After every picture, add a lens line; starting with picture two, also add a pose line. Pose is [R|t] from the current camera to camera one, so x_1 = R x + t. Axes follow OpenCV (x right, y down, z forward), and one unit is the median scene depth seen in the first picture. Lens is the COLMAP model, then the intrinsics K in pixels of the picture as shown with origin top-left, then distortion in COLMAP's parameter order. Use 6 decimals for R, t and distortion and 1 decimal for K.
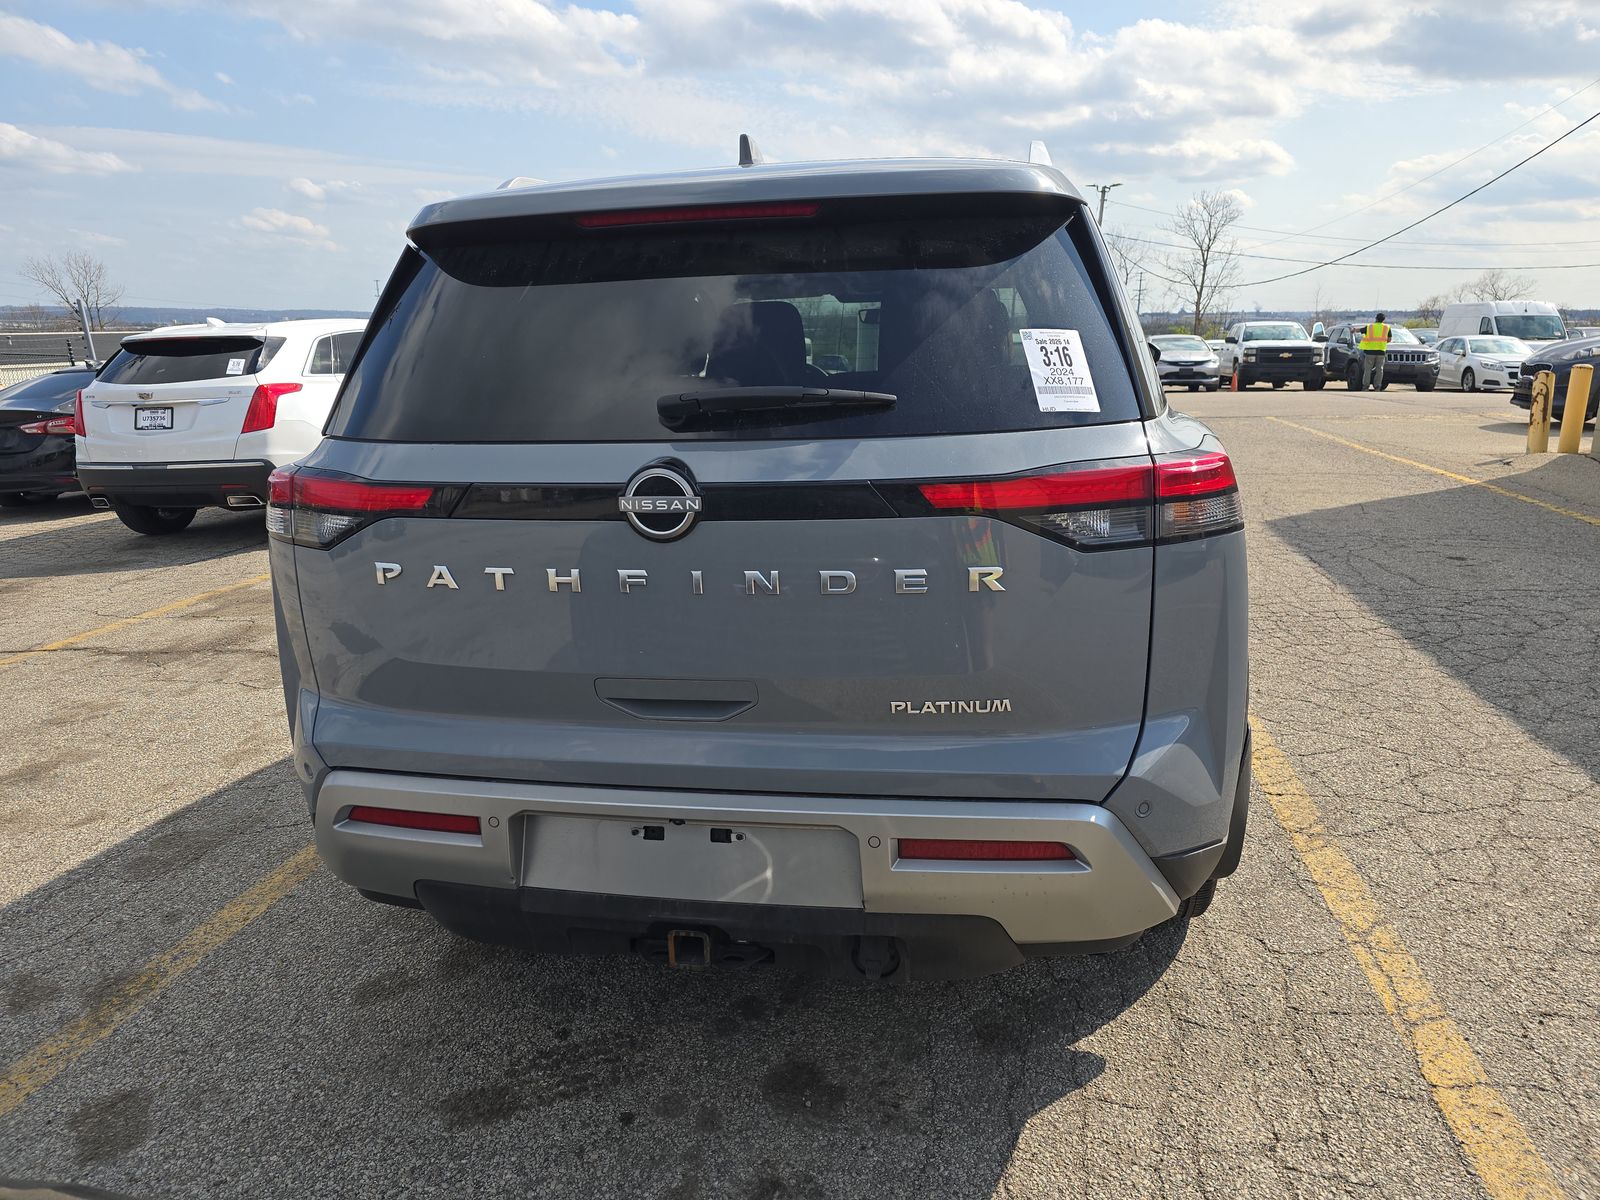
lens RADIAL K [[1082.2, 0, 800.0], [0, 1082.2, 600.0], [0, 0, 1]] dist [0.028285, -0.020759]
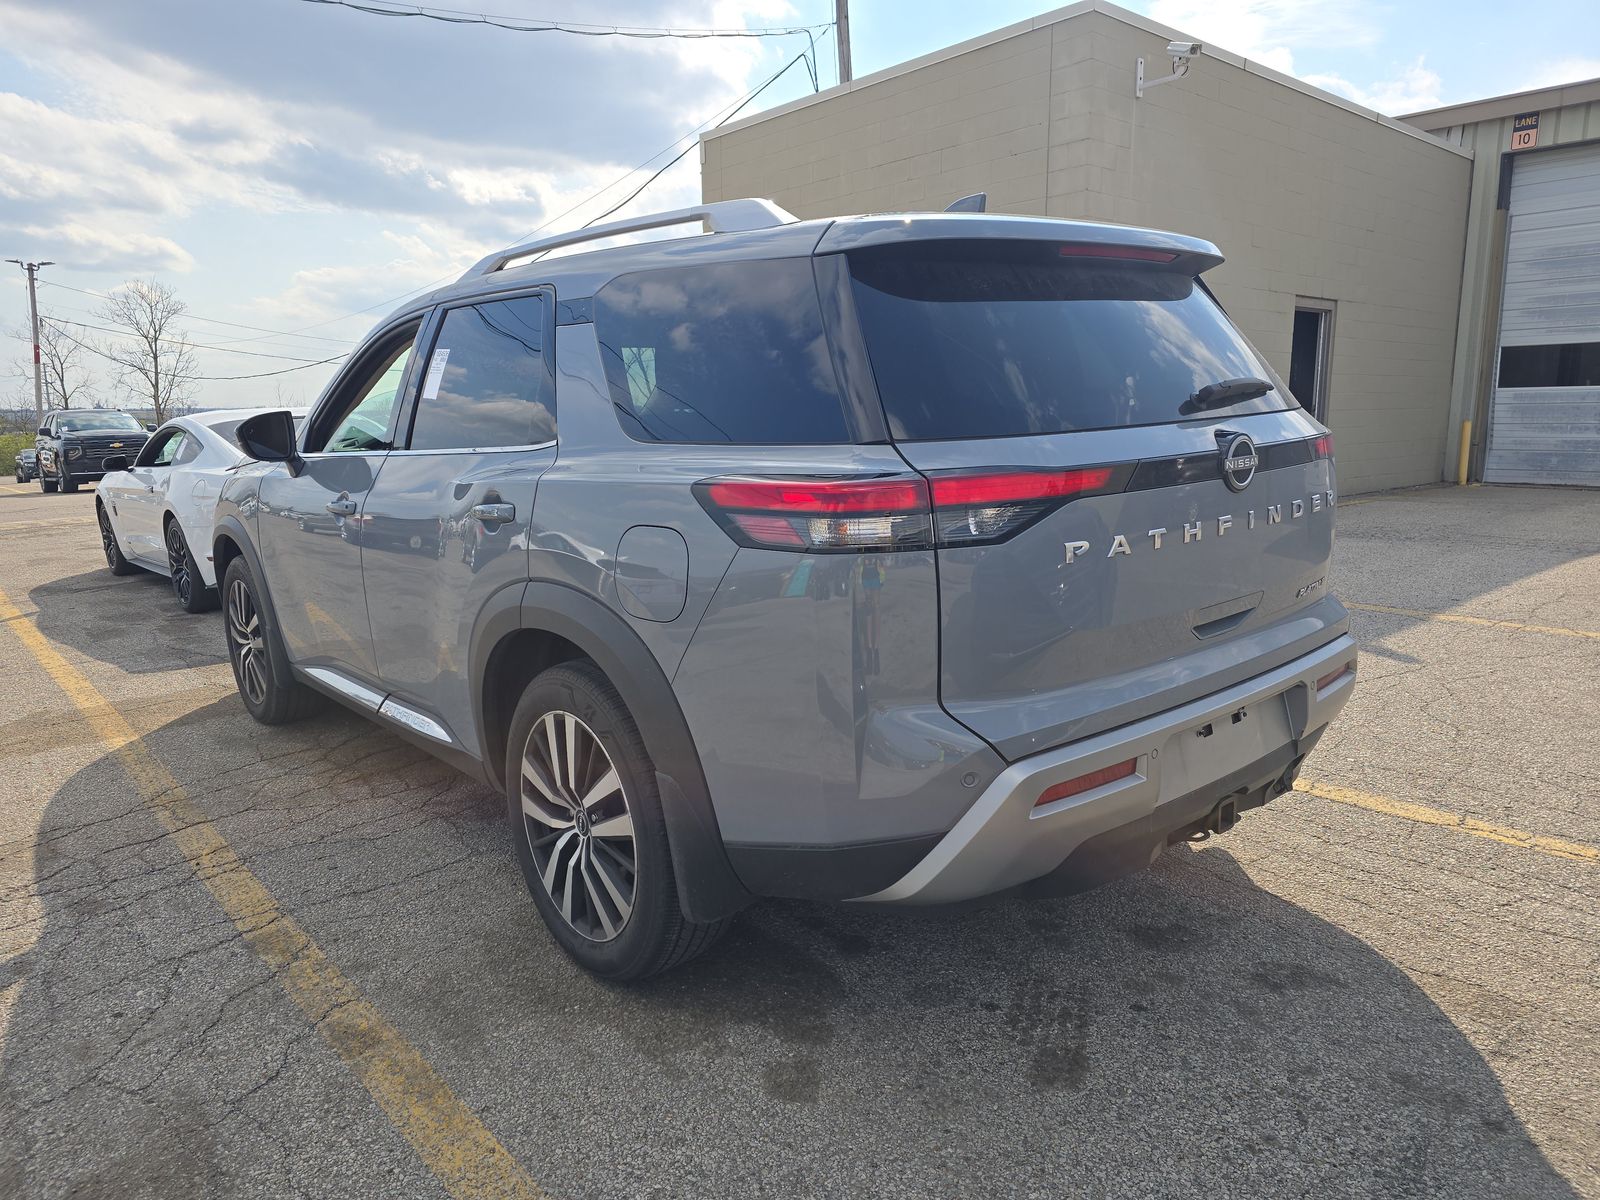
lens RADIAL K [[1068.3, 0, 800.0], [0, 1068.3, 600.0], [0, 0, 1]] dist [0.006993, 0.000414]
pose [[0.628078, -0.140962, 0.765276, -1.175907], [0.201843, 0.979307, 0.014730, -0.041273], [-0.751517, 0.145214, 0.643533, 0.460153]]
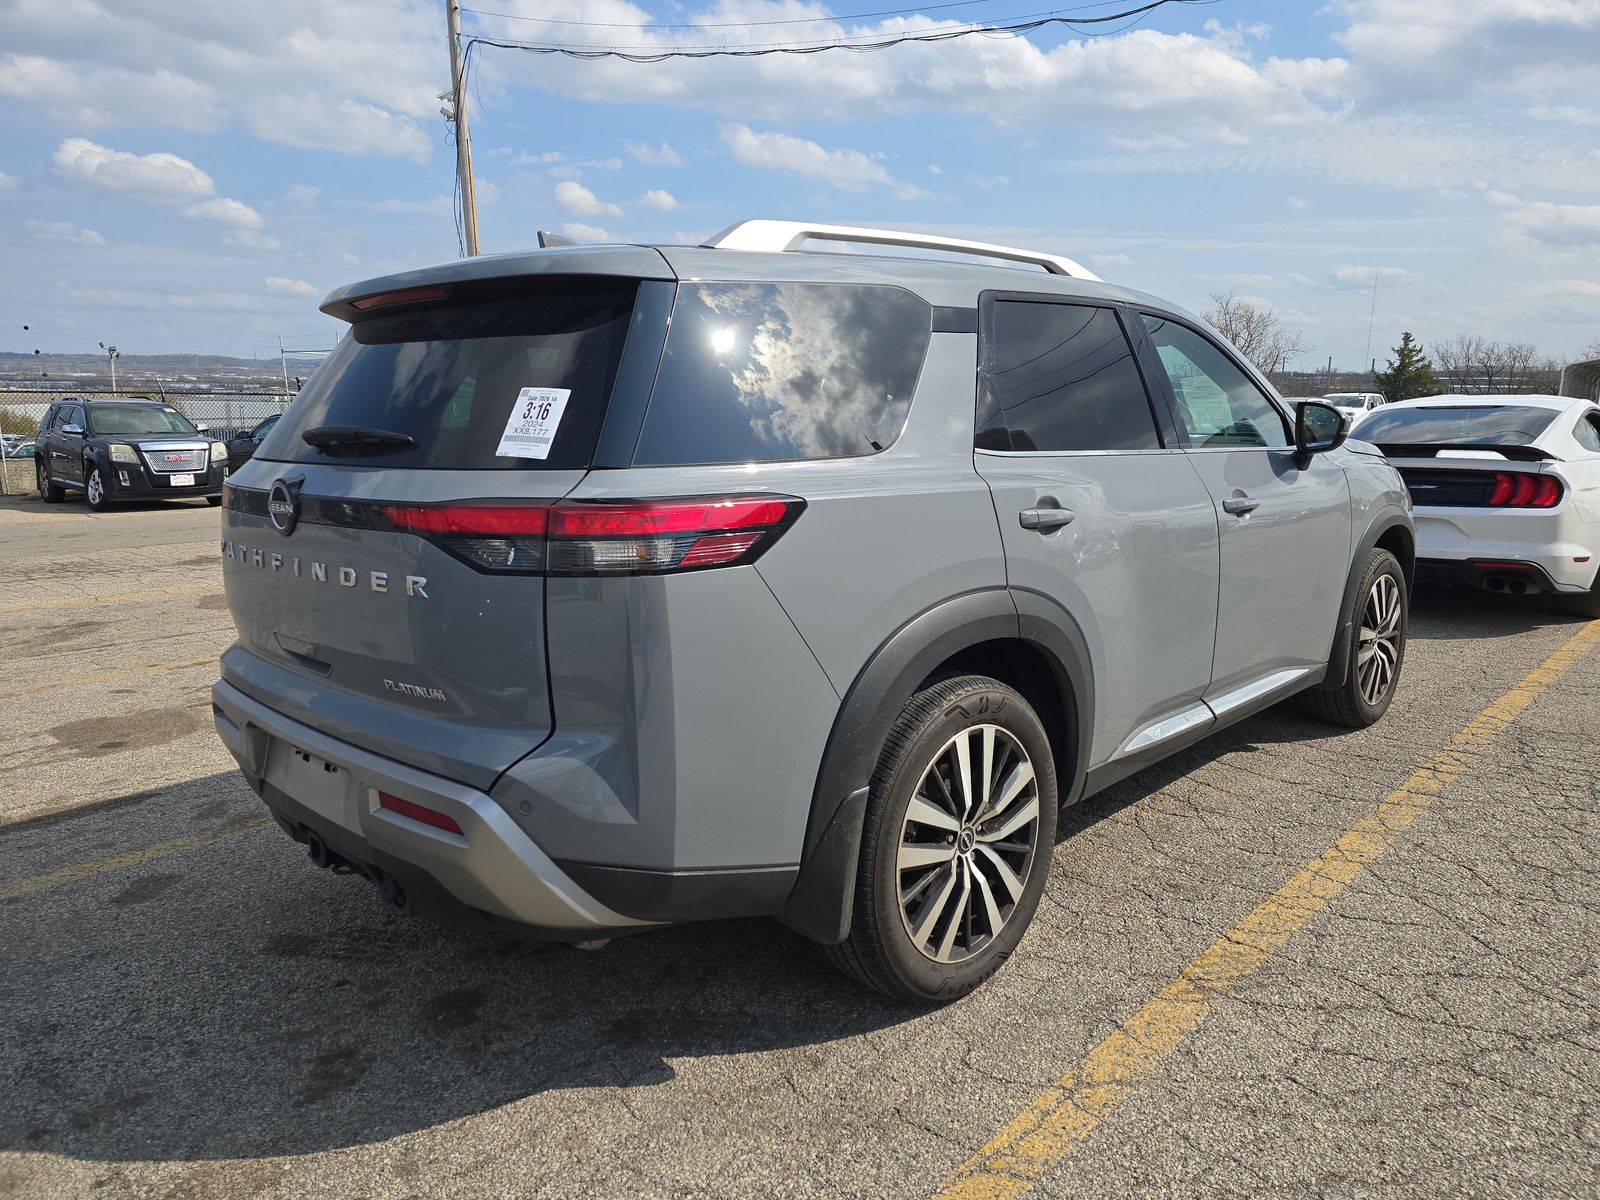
lens RADIAL K [[1078.7, 0, 800.0], [0, 1078.7, 600.0], [0, 0, 1]] dist [0.040802, -0.027062]
pose [[0.837922, 0.116668, -0.533174, 0.919561], [-0.143965, 0.989535, -0.009723, -0.042047], [0.526460, 0.084905, 0.845950, 0.144290]]
